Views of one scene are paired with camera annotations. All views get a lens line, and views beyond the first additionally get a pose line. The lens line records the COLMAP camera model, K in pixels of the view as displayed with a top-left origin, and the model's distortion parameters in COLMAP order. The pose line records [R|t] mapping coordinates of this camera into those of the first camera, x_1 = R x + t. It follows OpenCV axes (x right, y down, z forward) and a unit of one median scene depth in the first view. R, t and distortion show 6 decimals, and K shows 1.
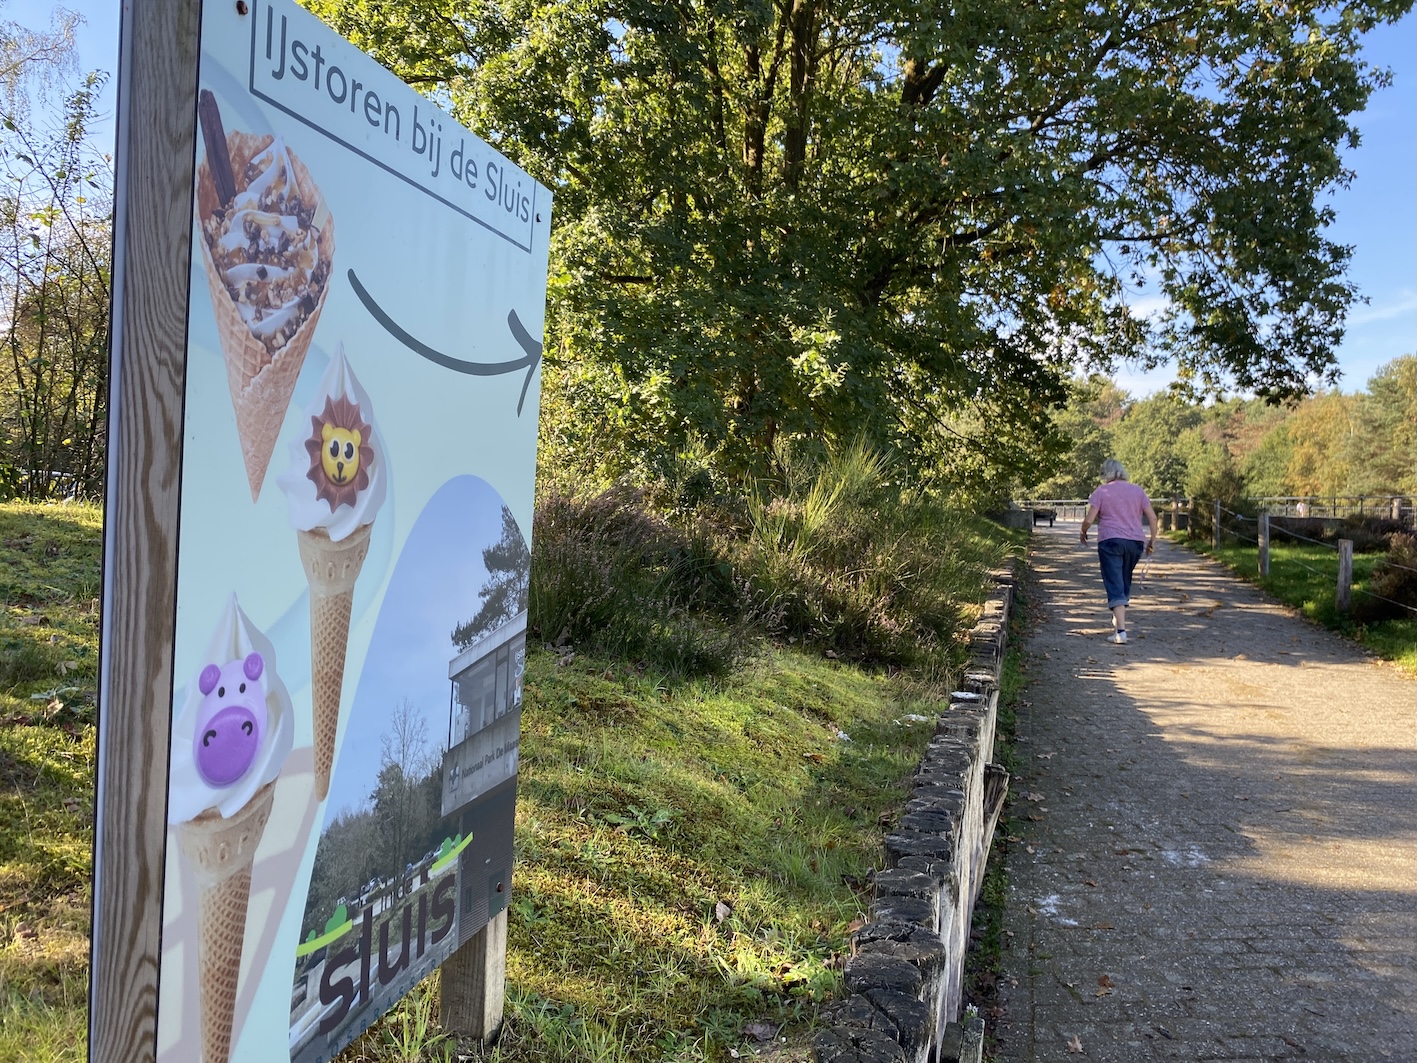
lens RADIAL K [[1082.1, 0, 711.2], [0, 1082.1, 523.2], [0, 0, 1]] dist [-0.010075, -0.009663]
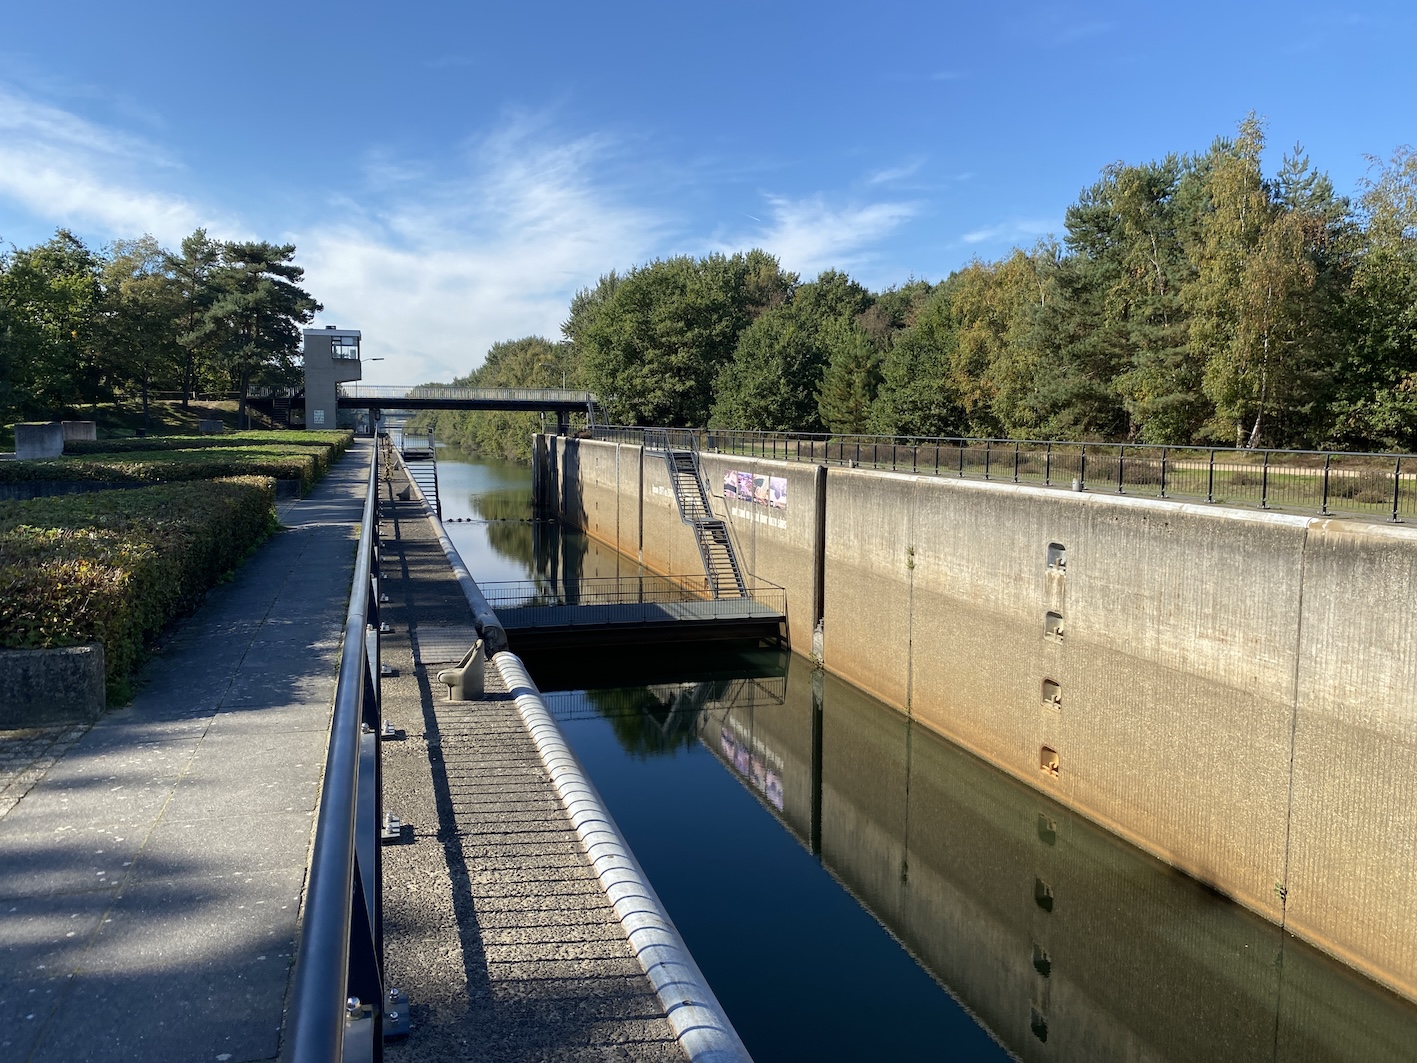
lens RADIAL K [[1082.1, 0, 704.6], [0, 1082.1, 535.0], [0, 0, 1]] dist [-0.010075, -0.009663]
pose [[0.974284, -0.039110, 0.221905, 0.269317], [0.018363, 0.995327, 0.094797, -0.014288], [-0.224575, -0.088284, 0.970449, 0.439616]]
